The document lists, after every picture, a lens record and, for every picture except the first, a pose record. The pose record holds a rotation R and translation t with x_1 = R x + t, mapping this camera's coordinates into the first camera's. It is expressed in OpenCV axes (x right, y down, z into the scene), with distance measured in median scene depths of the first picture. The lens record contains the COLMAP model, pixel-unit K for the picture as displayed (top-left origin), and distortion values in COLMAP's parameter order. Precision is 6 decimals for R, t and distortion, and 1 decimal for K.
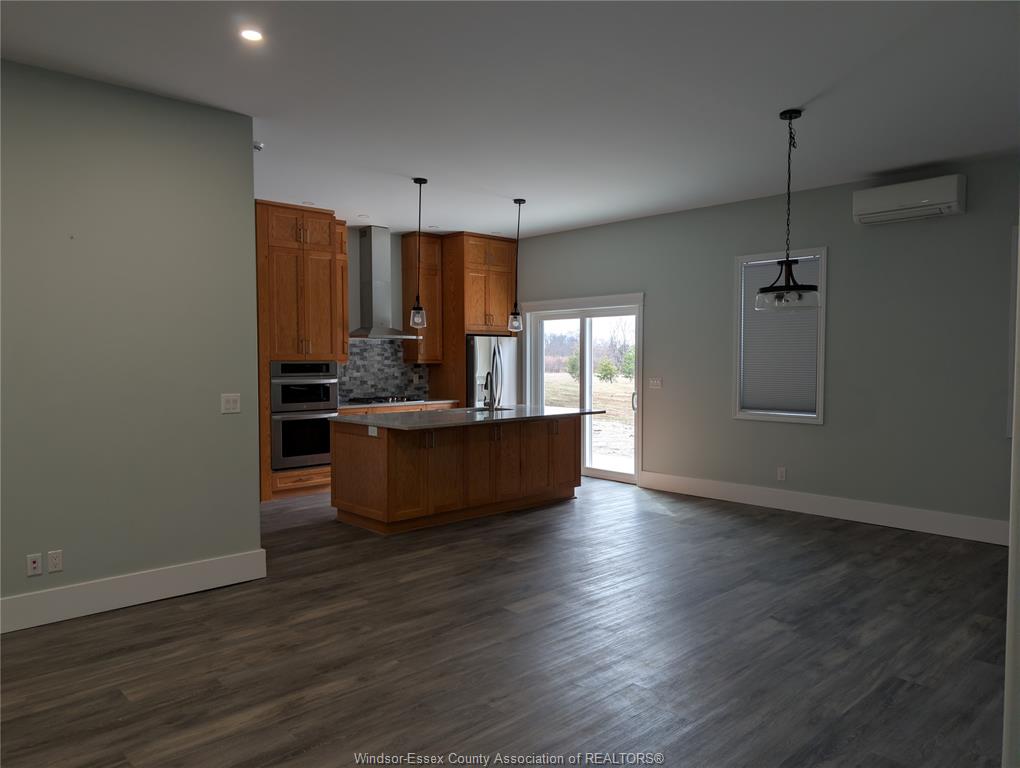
lens RADIAL K [[733.0, 0, 511.7], [0, 733.0, 394.2], [0, 0, 1]] dist [0.028300, -0.038029]
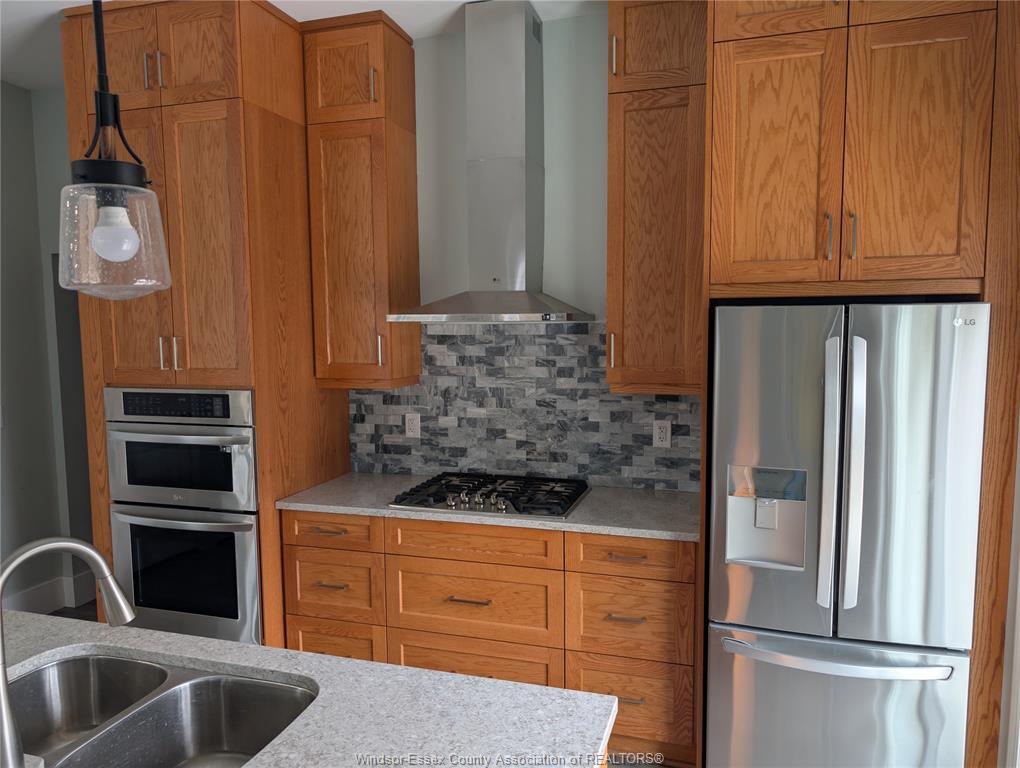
lens RADIAL K [[733.0, 0, 500.2], [0, 733.0, 390.7], [0, 0, 1]] dist [0.028300, -0.038029]
pose [[0.482392, 0.080854, -0.872216, 0.136862], [-0.034686, 0.996713, 0.073211, -0.067128], [0.875268, -0.005063, 0.483611, 0.812863]]
